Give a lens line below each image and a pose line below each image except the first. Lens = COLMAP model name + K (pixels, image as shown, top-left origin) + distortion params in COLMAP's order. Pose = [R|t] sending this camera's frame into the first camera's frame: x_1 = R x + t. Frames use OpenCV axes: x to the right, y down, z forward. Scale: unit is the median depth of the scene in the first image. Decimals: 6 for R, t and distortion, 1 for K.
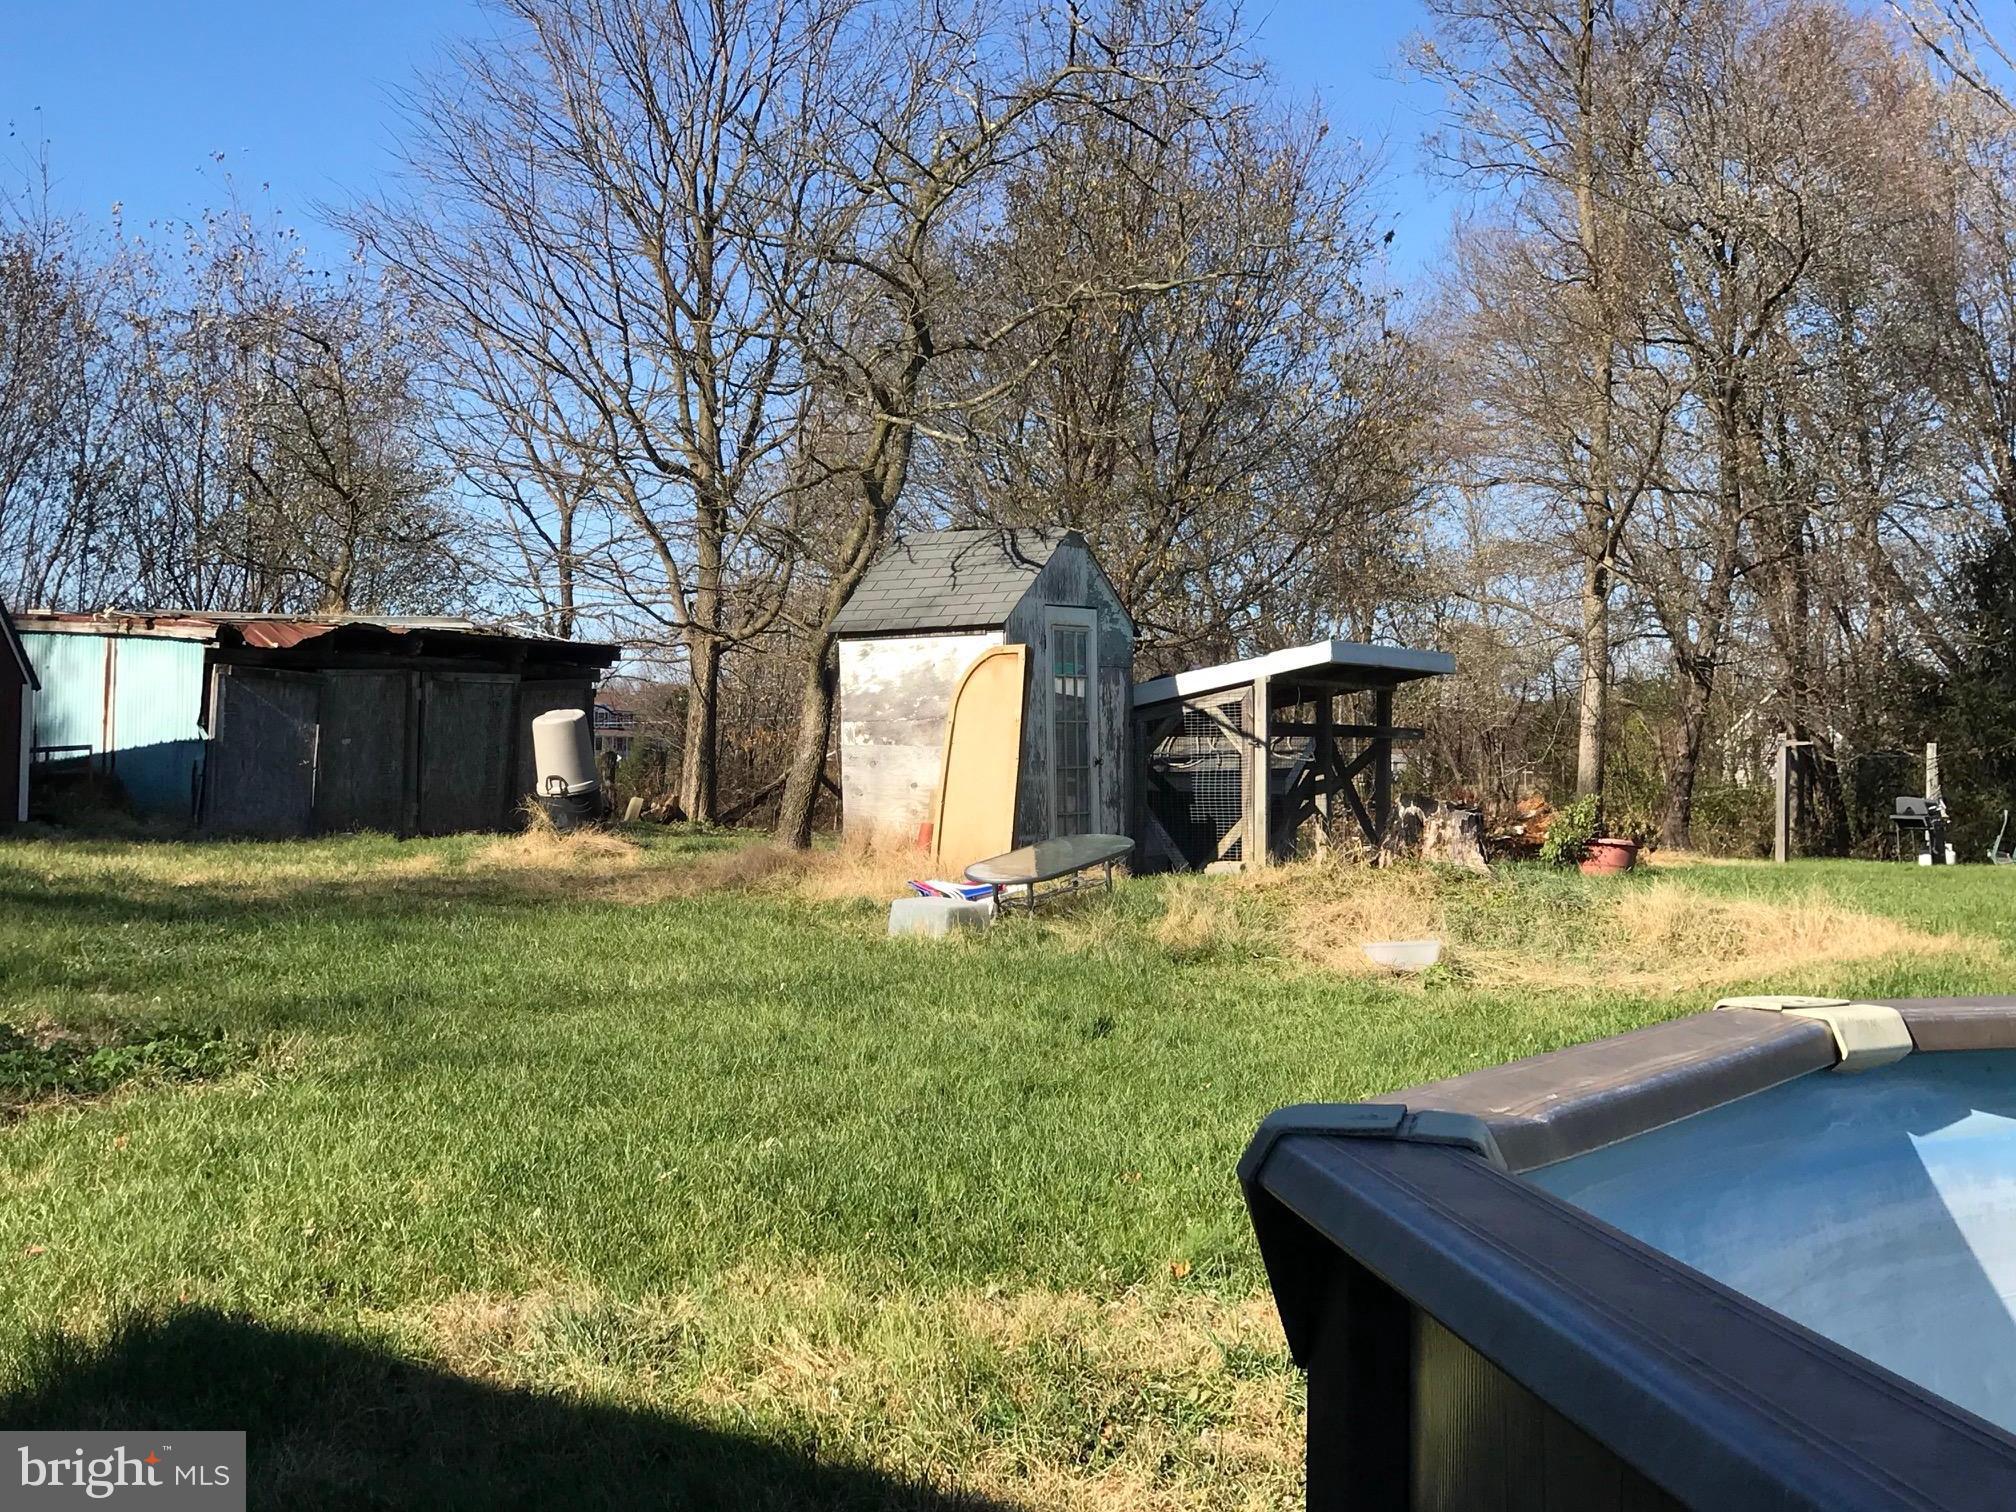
lens RADIAL K [[2818.1, 0, 1013.6], [0, 2818.1, 754.2], [0, 0, 1]] dist [0.034747, 0.000000]
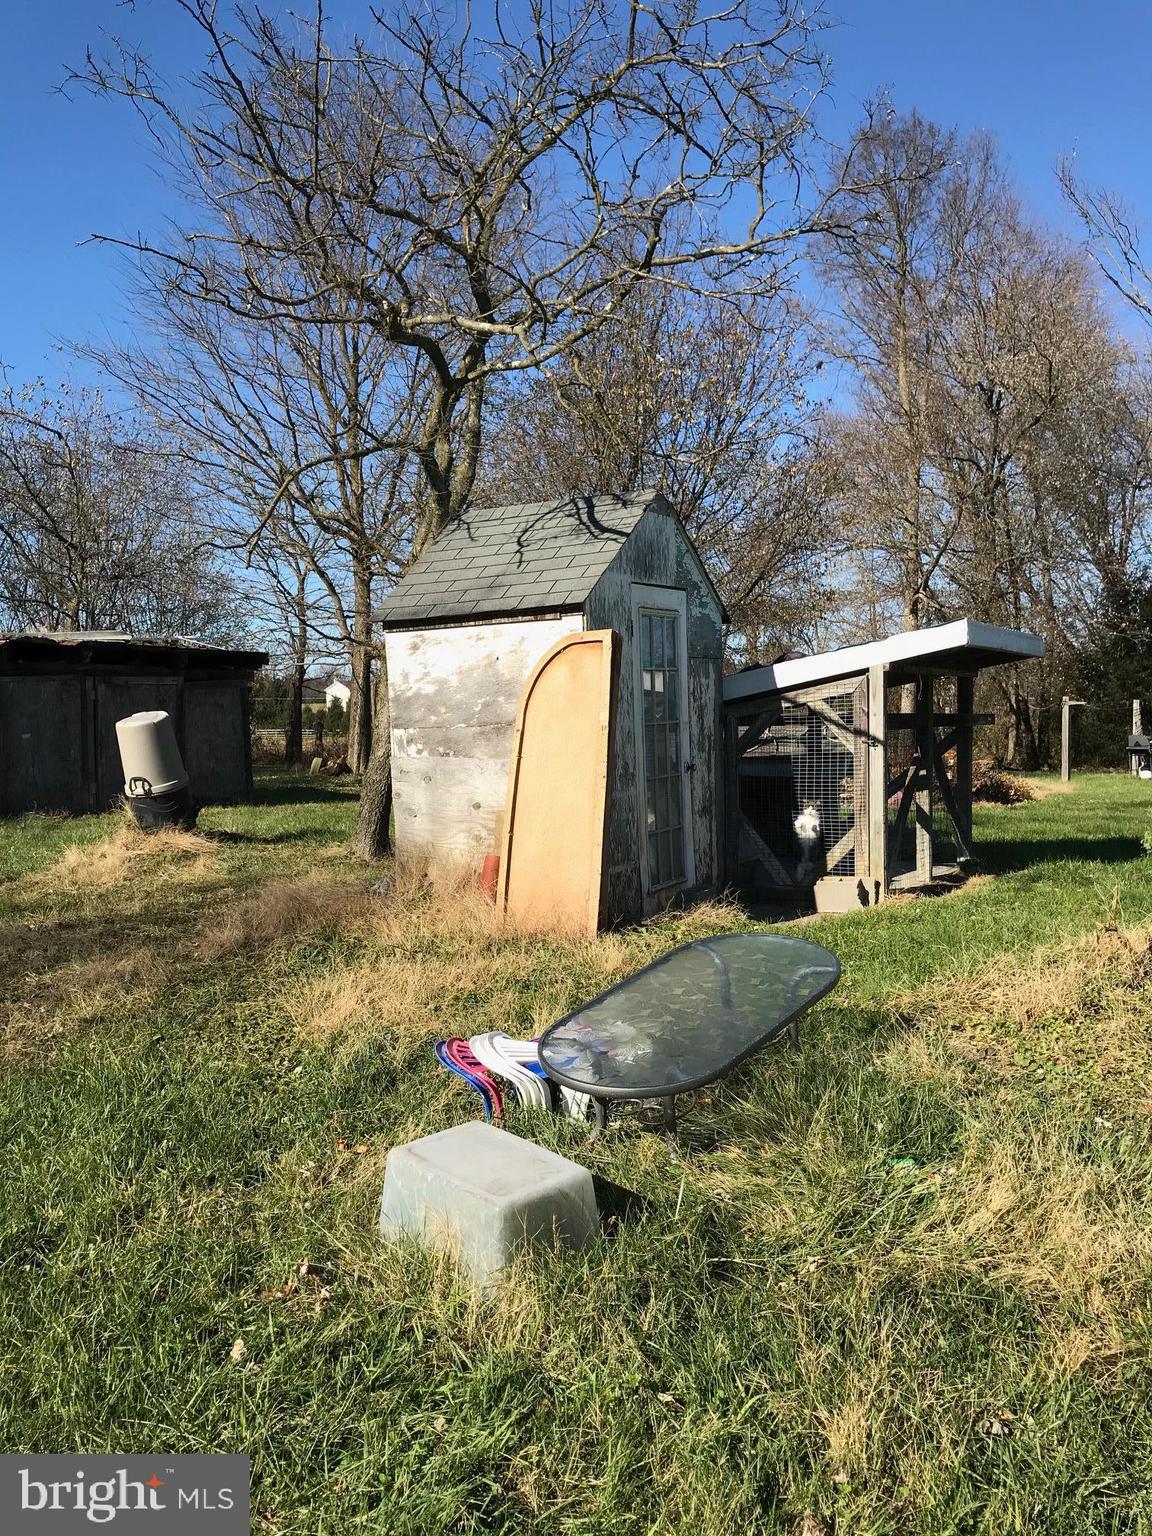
lens RADIAL K [[1254.0, 0, 561.4], [0, 1254.0, 779.9], [0, 0, 1]] dist [0.022511, -0.019360]
pose [[0.999788, -0.020447, -0.002295, -0.009170], [0.020547, 0.998007, 0.059667, -0.017141], [0.001070, -0.059702, 0.998216, 0.607263]]
